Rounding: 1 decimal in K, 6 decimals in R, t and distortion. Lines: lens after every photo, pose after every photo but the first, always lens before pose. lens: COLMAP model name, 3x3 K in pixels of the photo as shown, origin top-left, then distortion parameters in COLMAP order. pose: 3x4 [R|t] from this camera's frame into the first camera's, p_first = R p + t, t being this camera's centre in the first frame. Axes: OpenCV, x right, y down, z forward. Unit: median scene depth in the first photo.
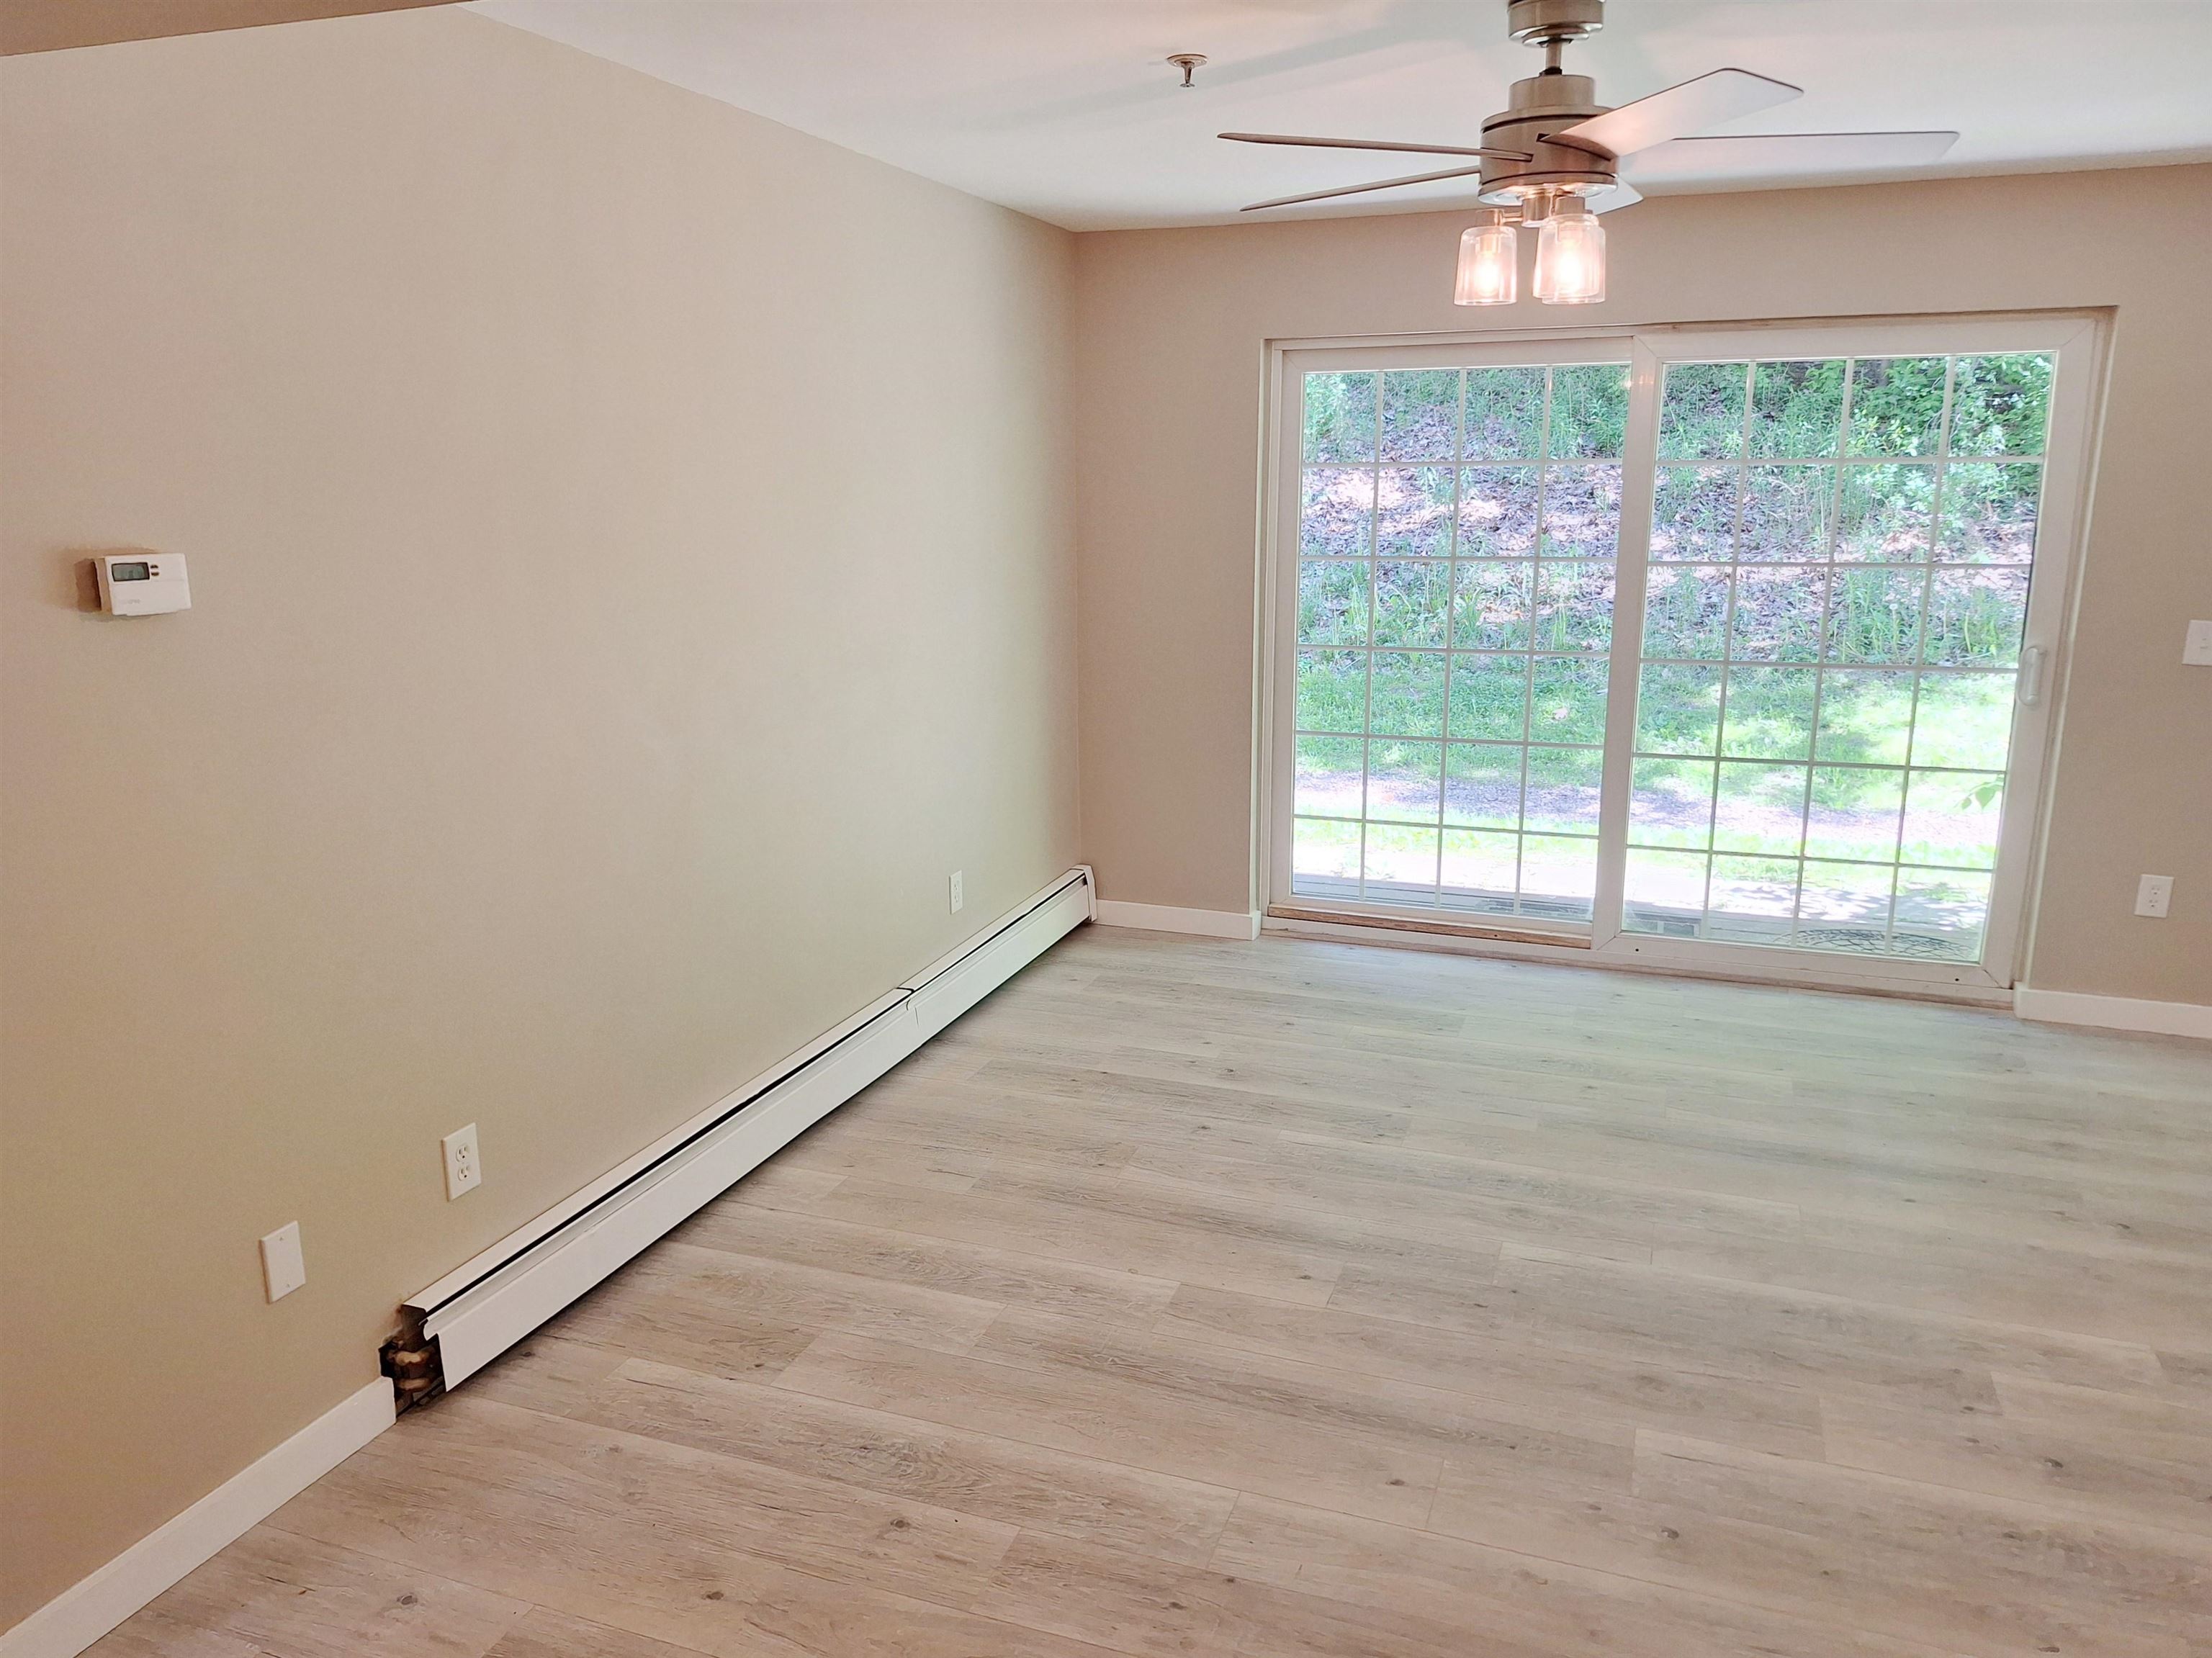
lens RADIAL K [[1544.8, 0, 1092.4], [0, 1544.8, 823.9], [0, 0, 1]] dist [0.079140, -0.070026]
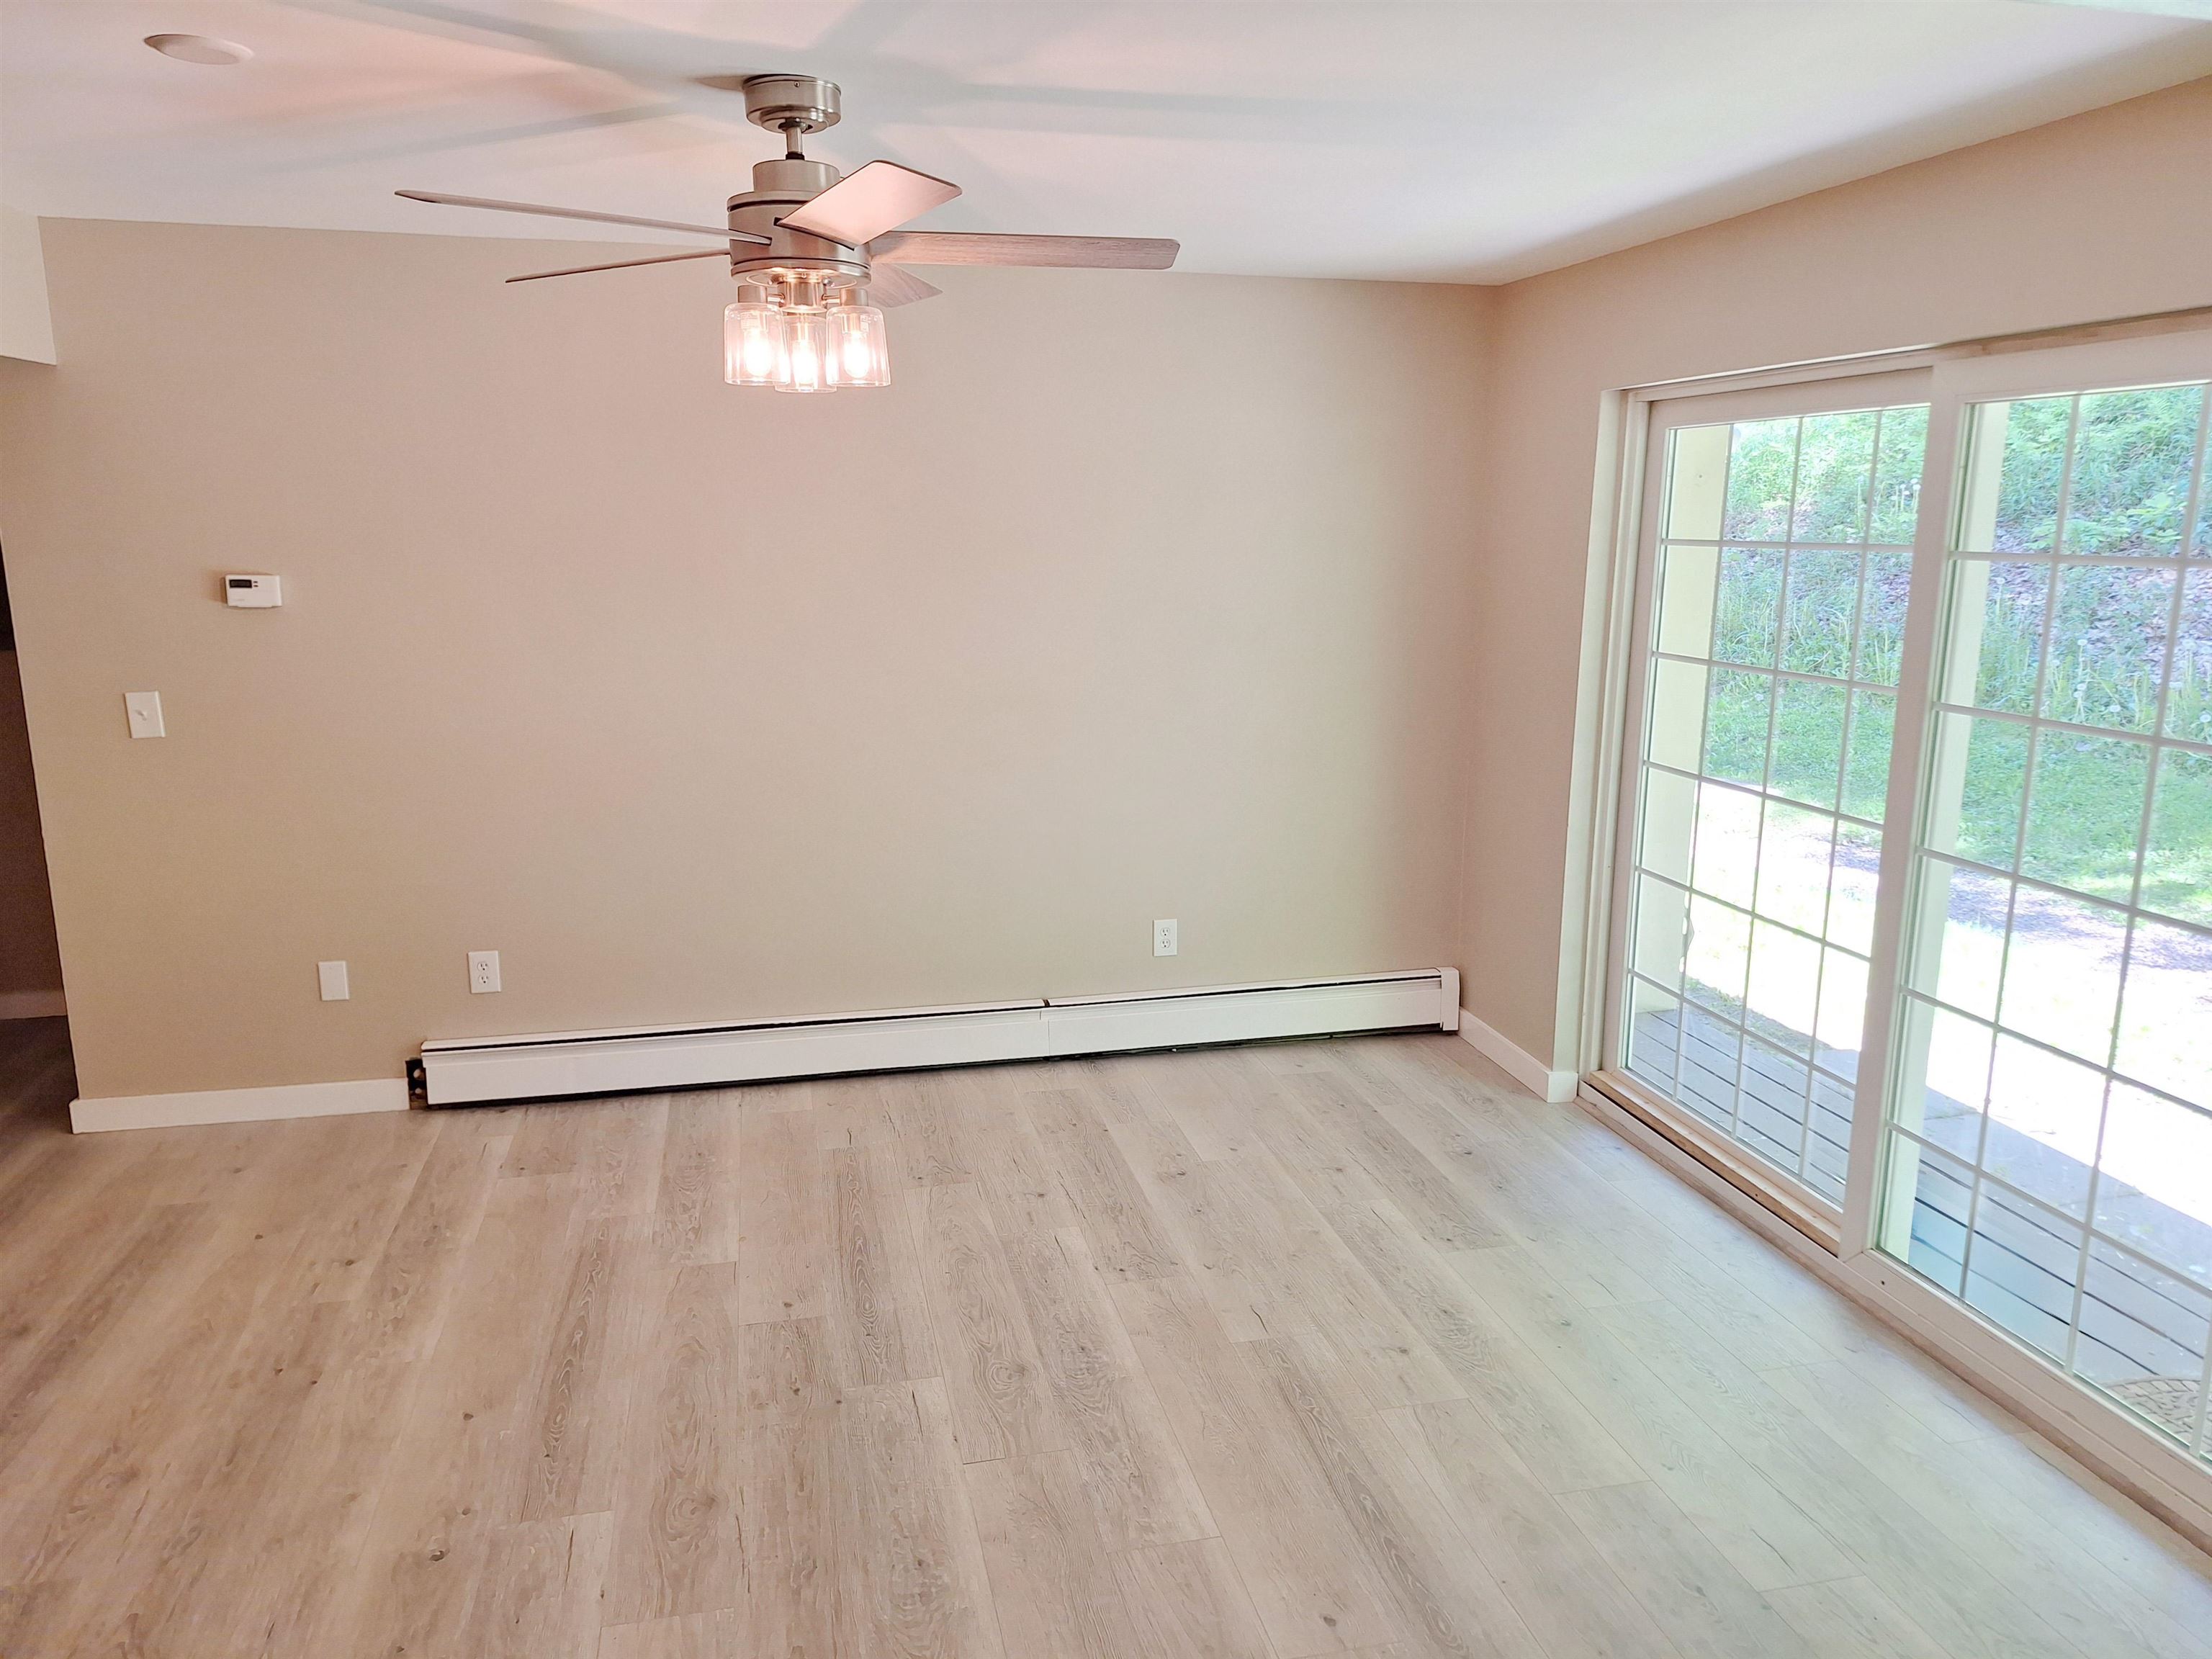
lens RADIAL K [[1545.0, 0, 1137.4], [0, 1545.0, 860.8], [0, 0, 1]] dist [0.079140, -0.070026]
pose [[0.545841, 0.186666, -0.816831, 1.032048], [-0.189404, 0.977123, 0.096729, -0.143476], [0.816201, 0.101913, 0.568709, 0.542485]]
